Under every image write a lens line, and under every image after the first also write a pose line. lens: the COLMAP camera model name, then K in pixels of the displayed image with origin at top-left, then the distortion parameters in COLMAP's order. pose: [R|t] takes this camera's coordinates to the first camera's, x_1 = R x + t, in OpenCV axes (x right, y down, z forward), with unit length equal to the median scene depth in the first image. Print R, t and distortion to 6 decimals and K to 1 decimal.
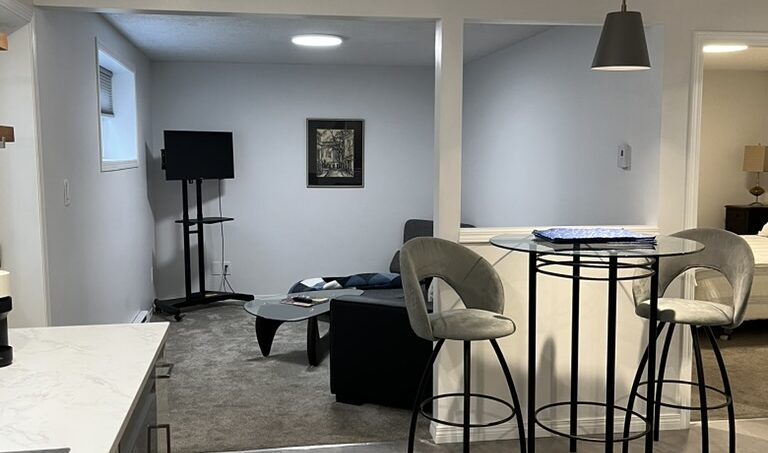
lens RADIAL K [[773.6, 0, 380.6], [0, 773.6, 225.9], [0, 0, 1]] dist [0.014823, 0.000000]
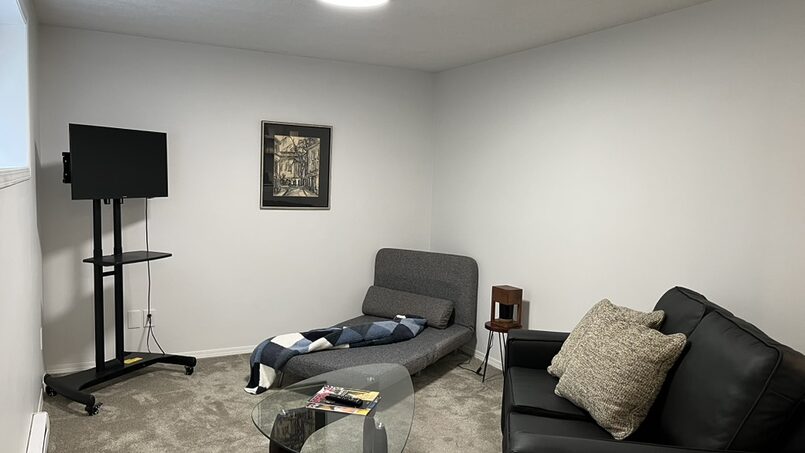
lens RADIAL K [[606.3, 0, 402.8], [0, 606.3, 226.6], [0, 0, 1]] dist [0.011816, -0.004201]
pose [[0.948471, 0.003195, 0.316849, -0.153578], [-0.004063, 0.999990, 0.002081, -0.034146], [-0.316839, -0.003261, 0.948474, 0.374613]]
